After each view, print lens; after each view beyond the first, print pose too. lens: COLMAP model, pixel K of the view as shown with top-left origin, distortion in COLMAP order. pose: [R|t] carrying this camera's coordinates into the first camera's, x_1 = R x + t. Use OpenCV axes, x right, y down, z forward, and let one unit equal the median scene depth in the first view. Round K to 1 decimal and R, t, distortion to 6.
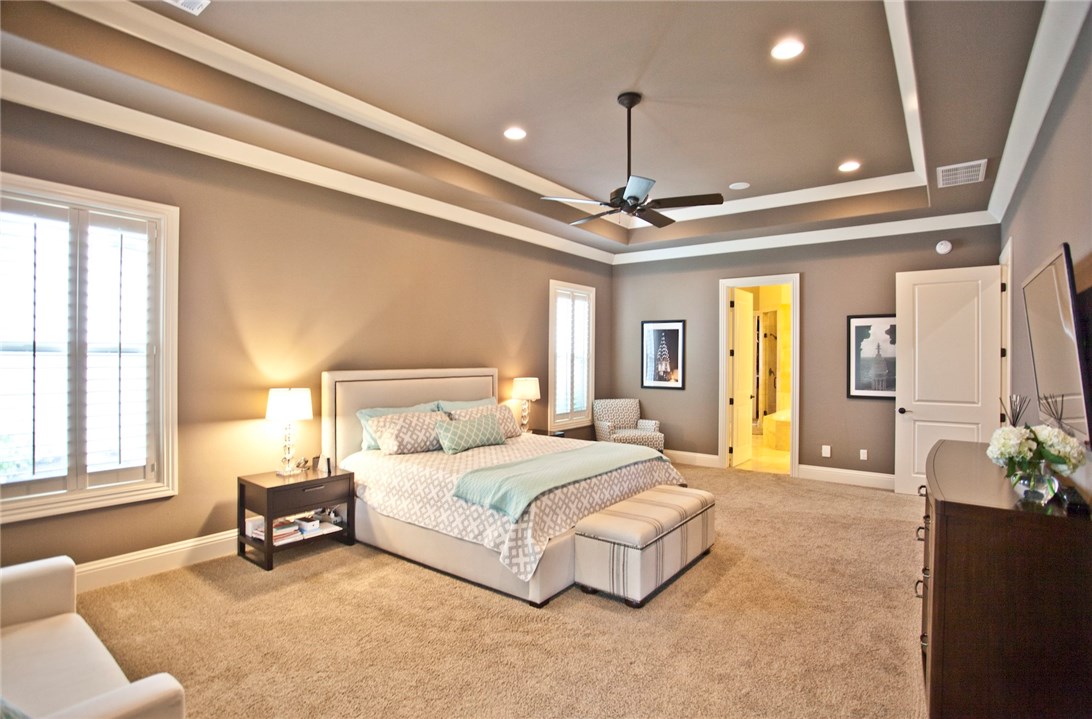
lens RADIAL K [[534.6, 0, 548.9], [0, 534.6, 360.0], [0, 0, 1]] dist [-0.042059, 0.003732]
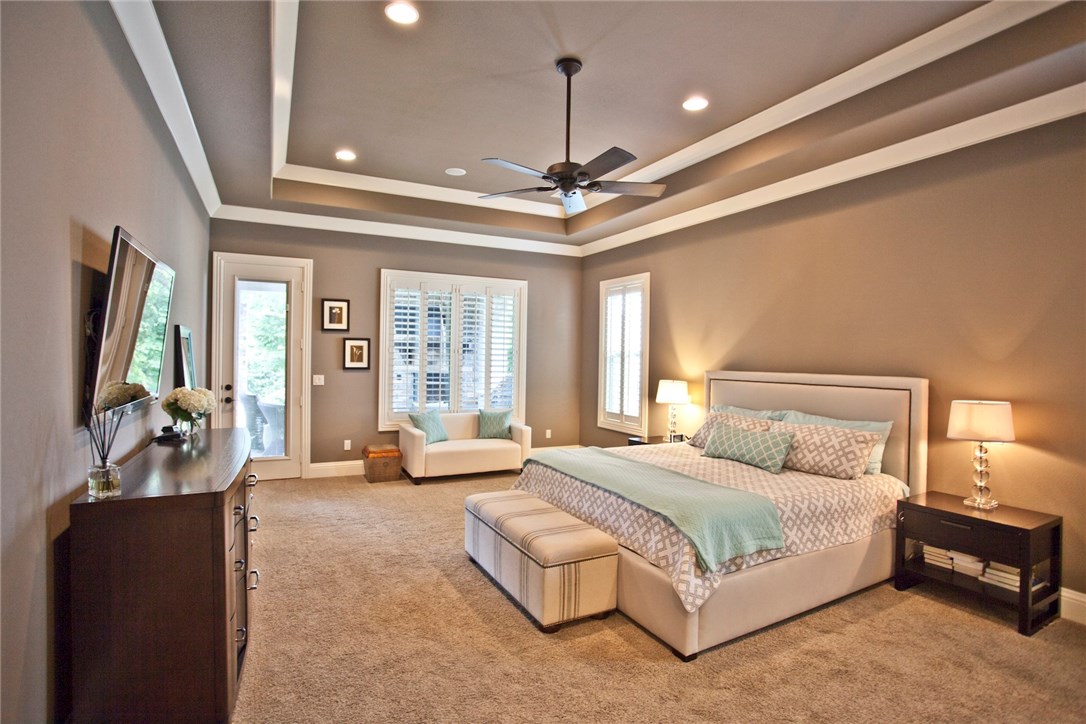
lens RADIAL K [[531.7, 0, 544.2], [0, 531.7, 357.8], [0, 0, 1]] dist [-0.042059, 0.003732]
pose [[-0.429095, -0.015561, -0.903125, 0.958273], [-0.024535, 0.999683, -0.005568, 0.008839], [0.902926, 0.019769, -0.429341, 1.333117]]
